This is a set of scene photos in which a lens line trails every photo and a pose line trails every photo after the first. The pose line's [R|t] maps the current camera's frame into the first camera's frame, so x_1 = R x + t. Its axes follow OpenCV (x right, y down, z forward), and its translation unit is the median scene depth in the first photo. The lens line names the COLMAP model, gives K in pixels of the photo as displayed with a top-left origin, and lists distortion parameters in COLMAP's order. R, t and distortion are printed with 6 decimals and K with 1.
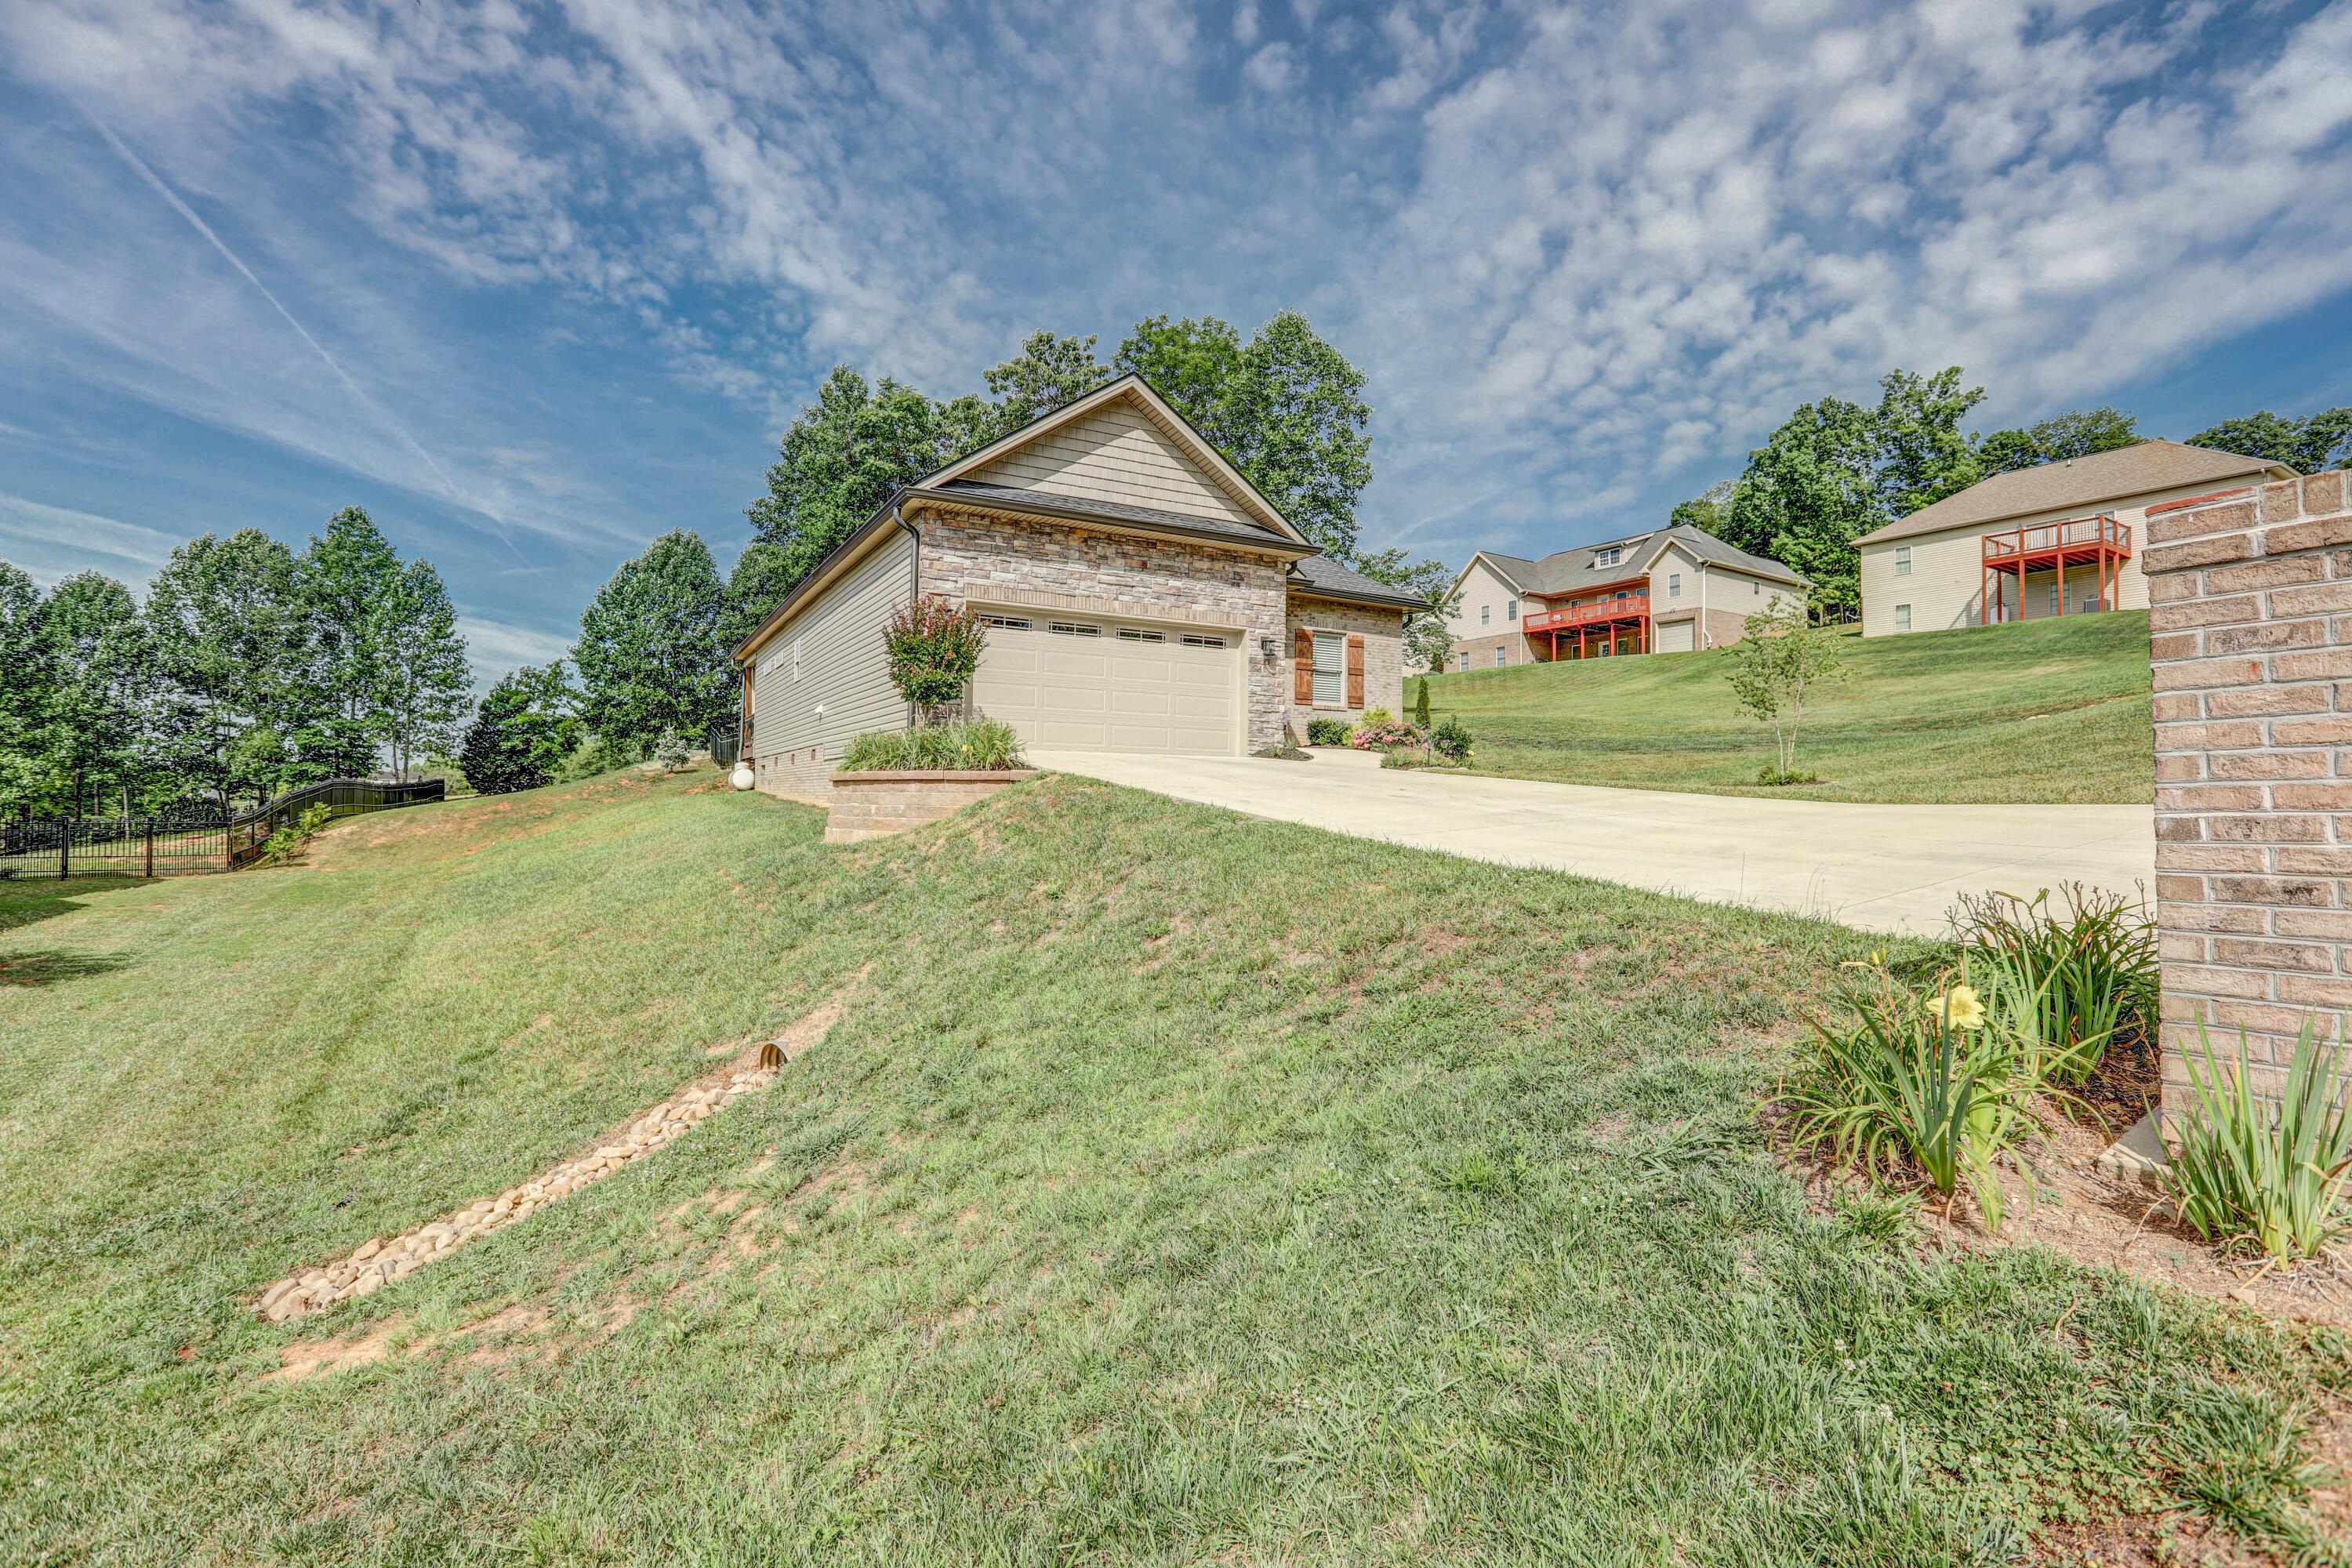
lens RADIAL K [[1071.6, 0, 1174.4], [0, 1071.6, 784.6], [0, 0, 1]] dist [-0.031887, 0.008882]
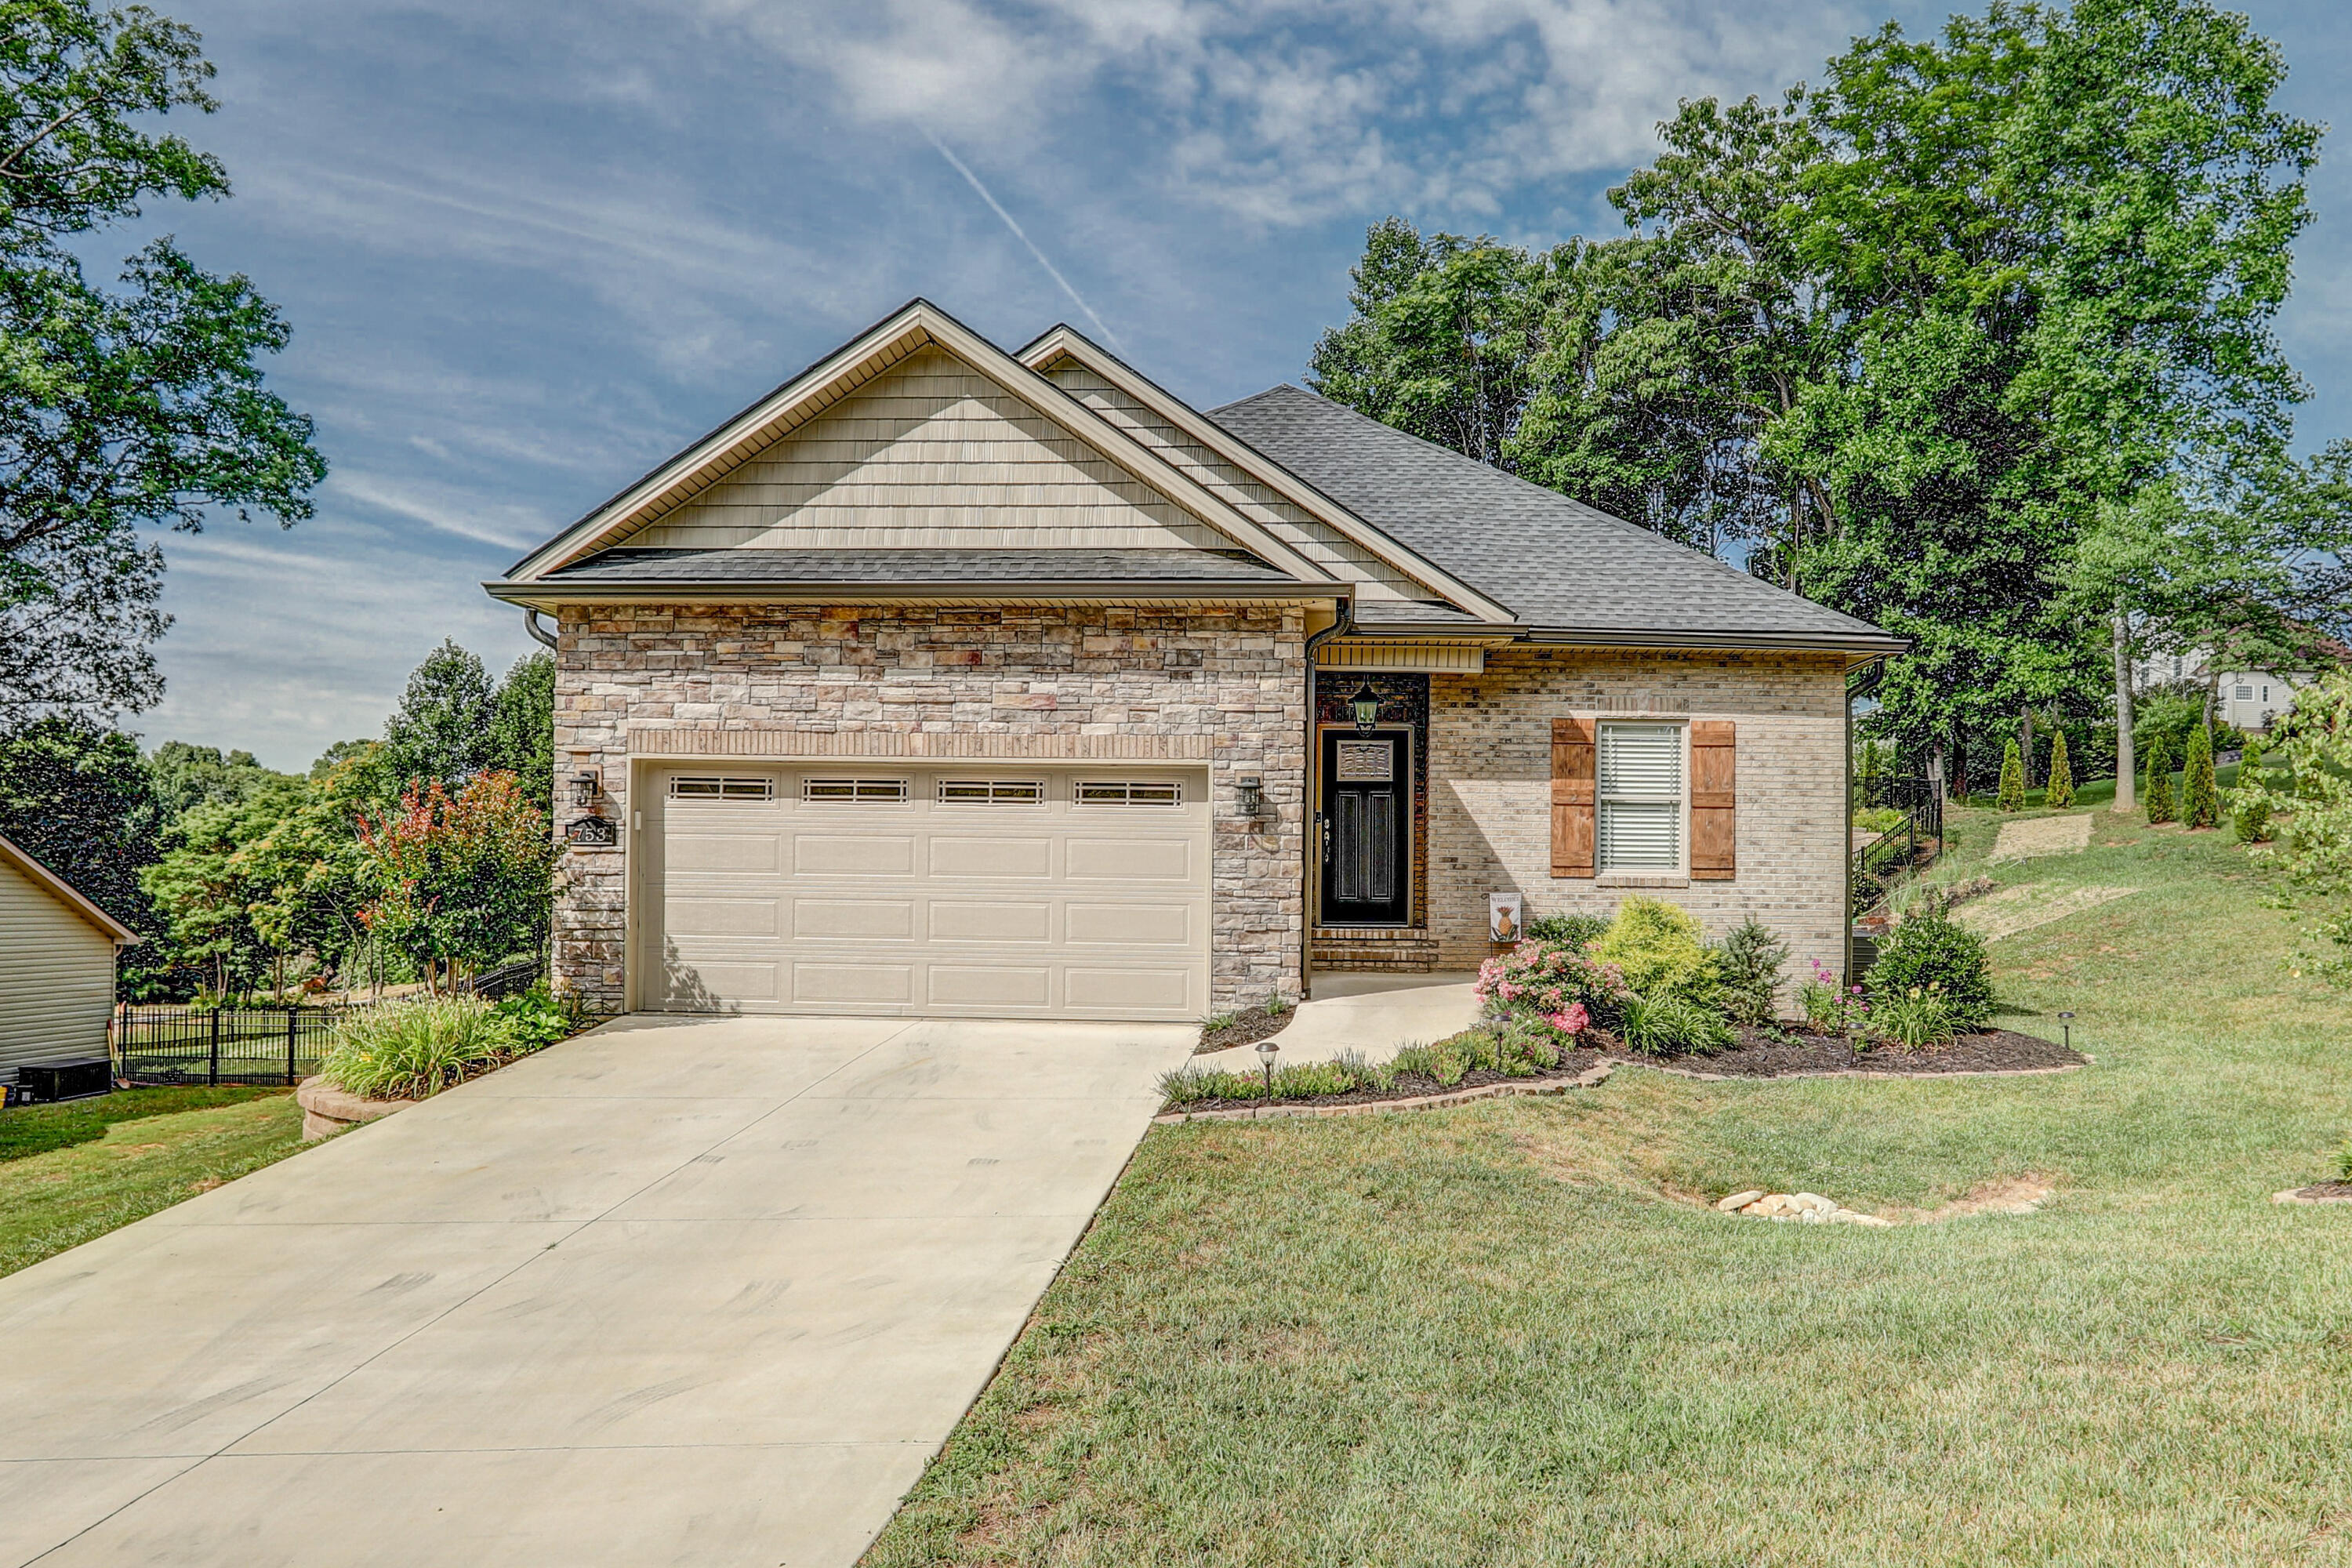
lens RADIAL K [[1695.5, 0, 1207.1], [0, 1695.5, 865.1], [0, 0, 1]] dist [0.030856, -0.000040]
pose [[0.840294, -0.008845, -0.542058, 0.511085], [0.003204, 0.999930, -0.011349, -0.094548], [0.542121, 0.007799, 0.840264, 0.365104]]
